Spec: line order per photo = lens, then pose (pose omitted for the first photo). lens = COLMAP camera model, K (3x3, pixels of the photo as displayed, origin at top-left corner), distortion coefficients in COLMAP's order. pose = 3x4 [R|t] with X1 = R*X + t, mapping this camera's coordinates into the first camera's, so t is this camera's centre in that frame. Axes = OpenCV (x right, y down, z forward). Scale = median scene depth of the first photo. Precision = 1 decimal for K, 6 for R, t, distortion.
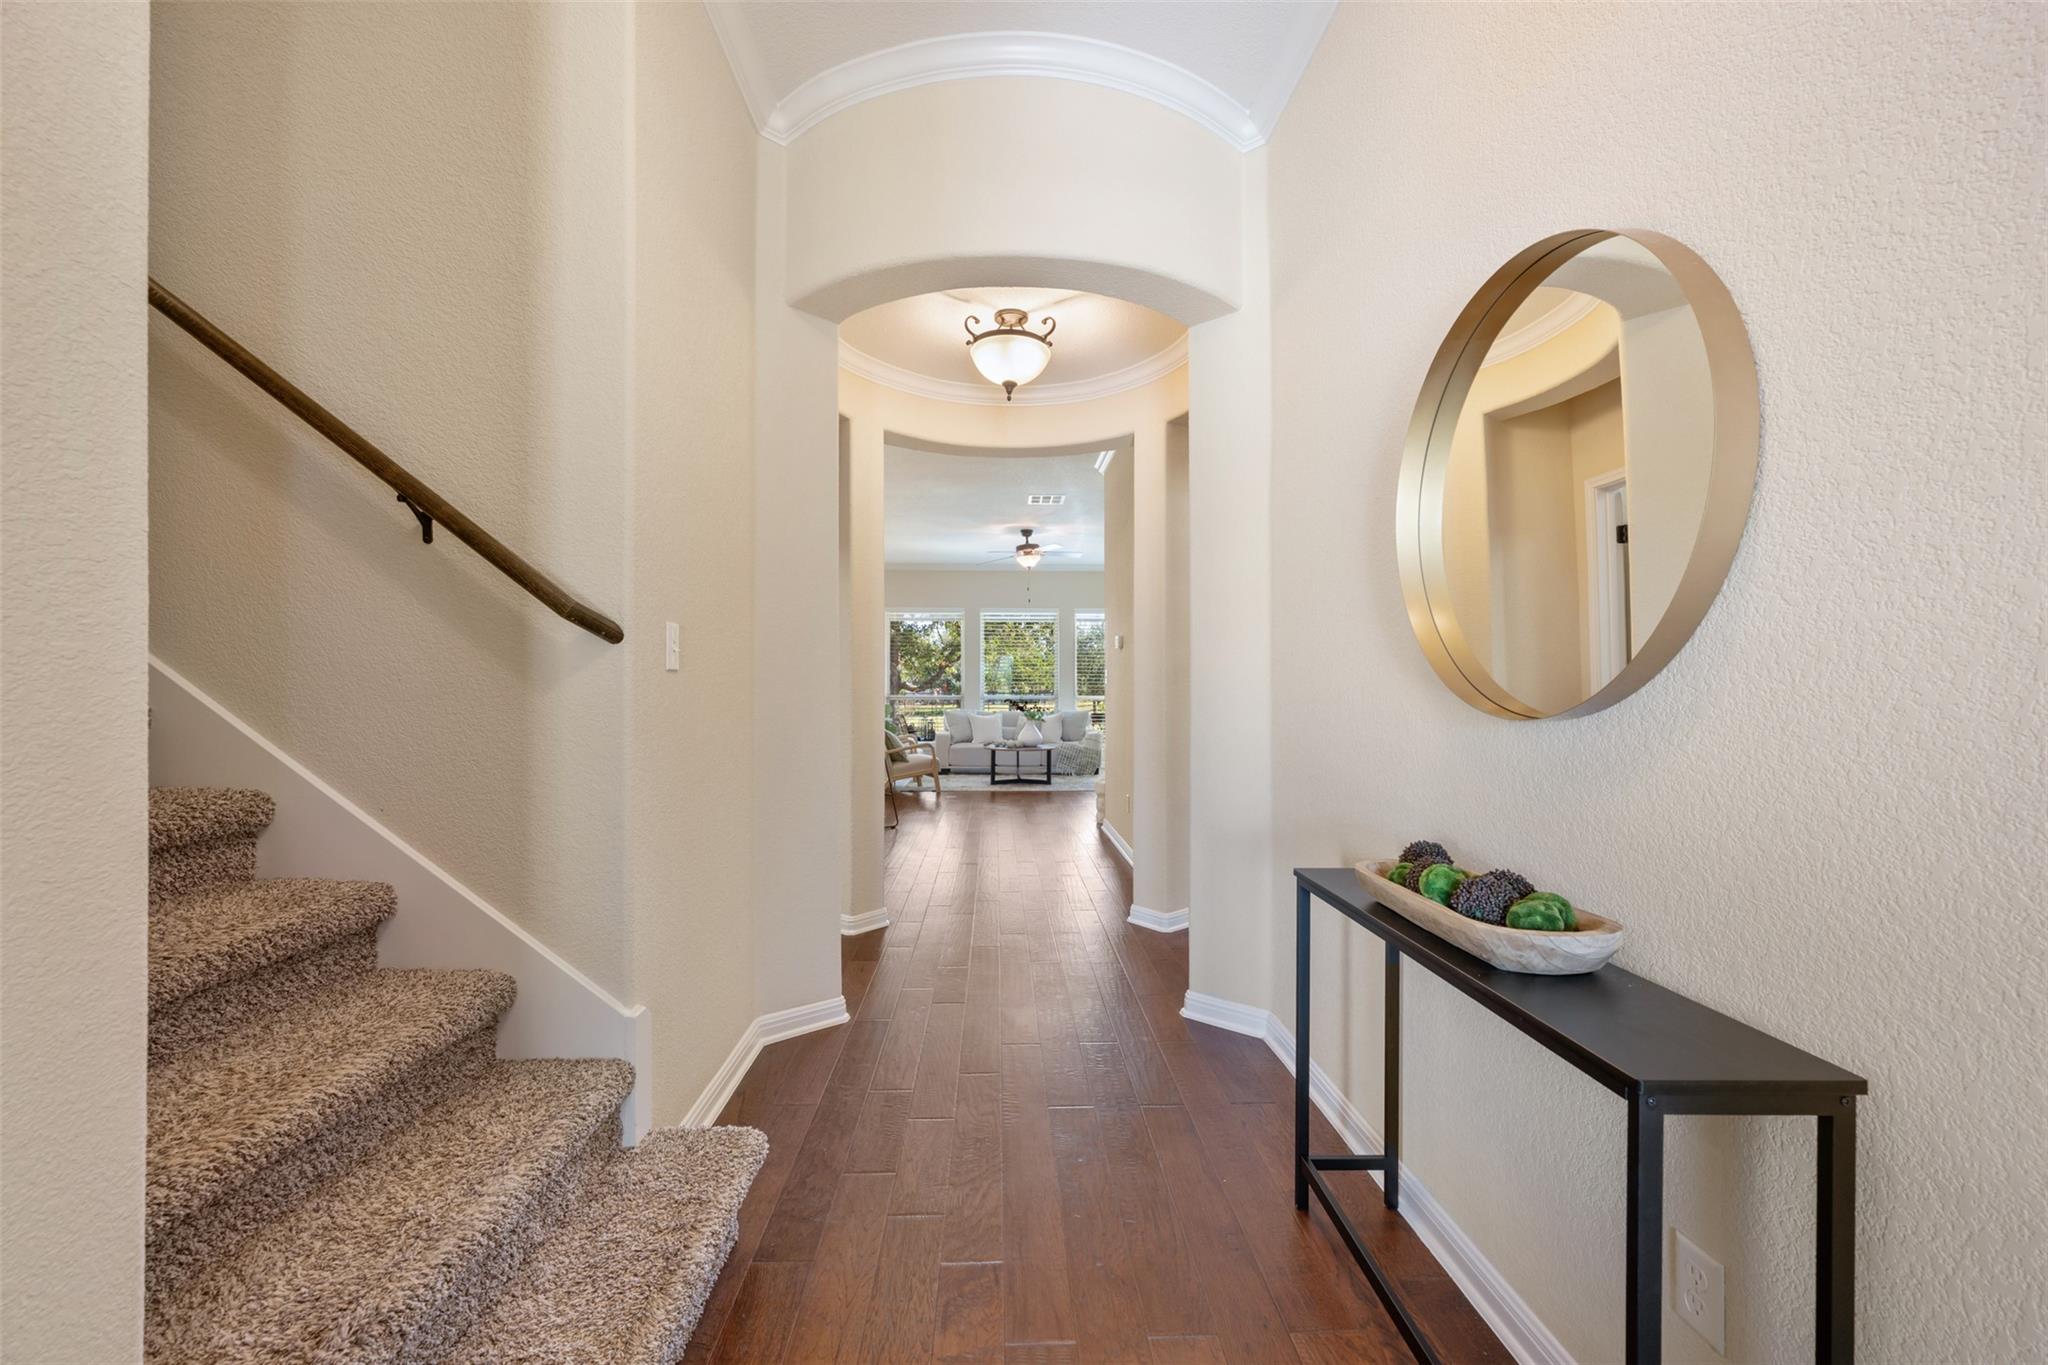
lens RADIAL K [[816.9, 0, 1020.6], [0, 816.9, 686.7], [0, 0, 1]] dist [-0.003616, 0.000445]
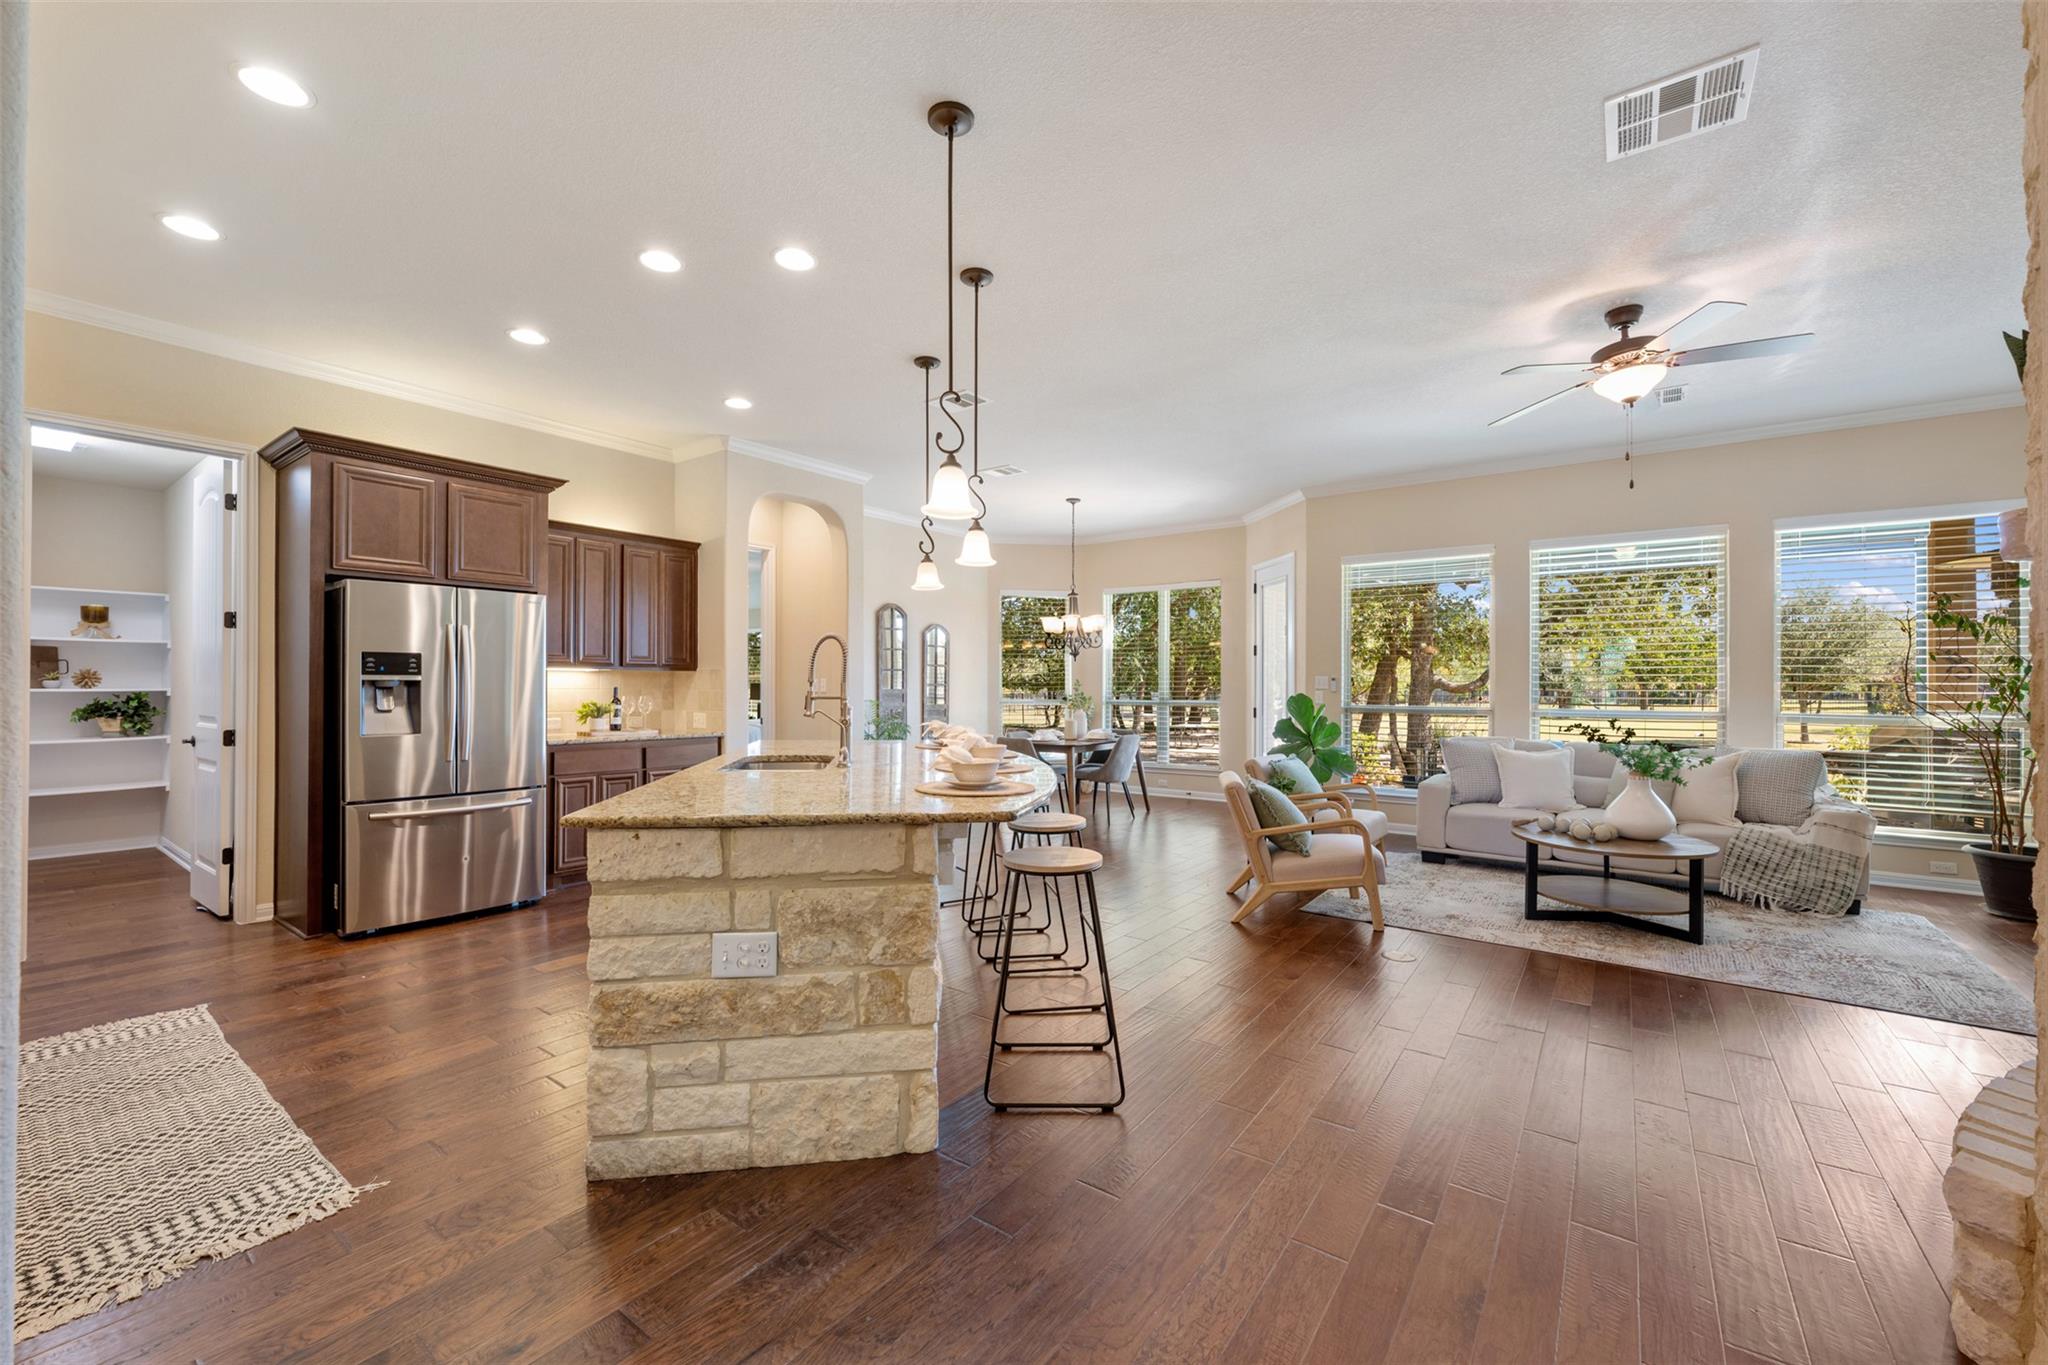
lens RADIAL K [[816.9, 0, 1013.3], [0, 816.9, 678.7], [0, 0, 1]] dist [-0.003616, 0.000445]
pose [[0.781492, -0.001267, -0.623914, 0.020062], [-0.000769, 0.999995, -0.002995, -0.006745], [0.623915, 0.002821, 0.781487, 0.432239]]
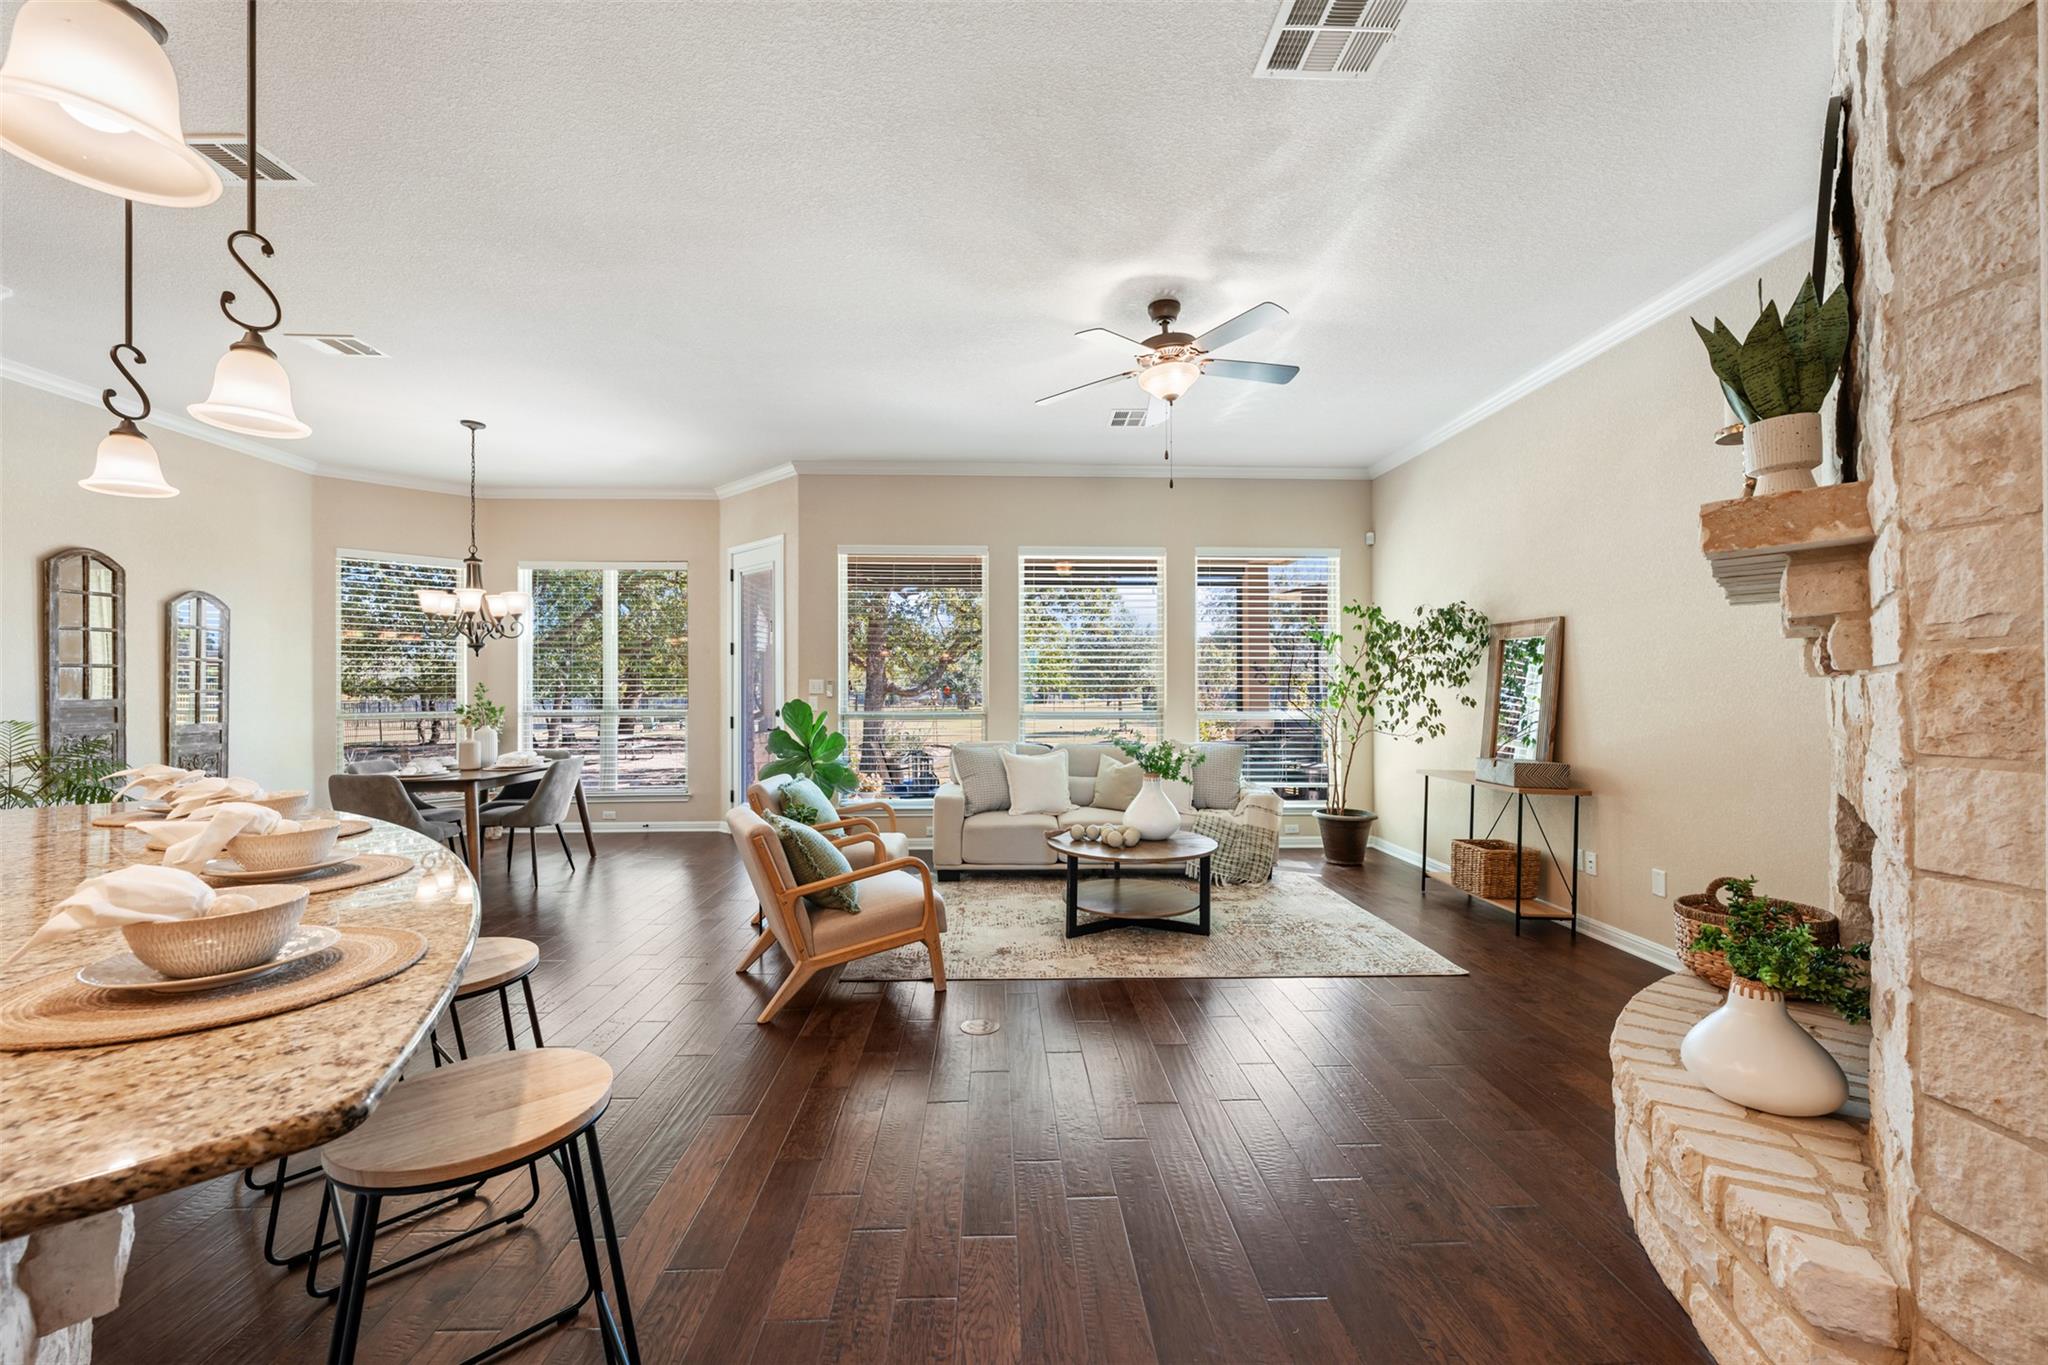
lens RADIAL K [[816.9, 0, 1028.2], [0, 816.9, 688.3], [0, 0, 1]] dist [-0.003616, 0.000445]
pose [[0.999954, -0.000665, 0.009562, -0.053614], [0.000635, 0.999995, 0.003108, -0.006294], [-0.009564, -0.003102, 0.999949, 0.525972]]
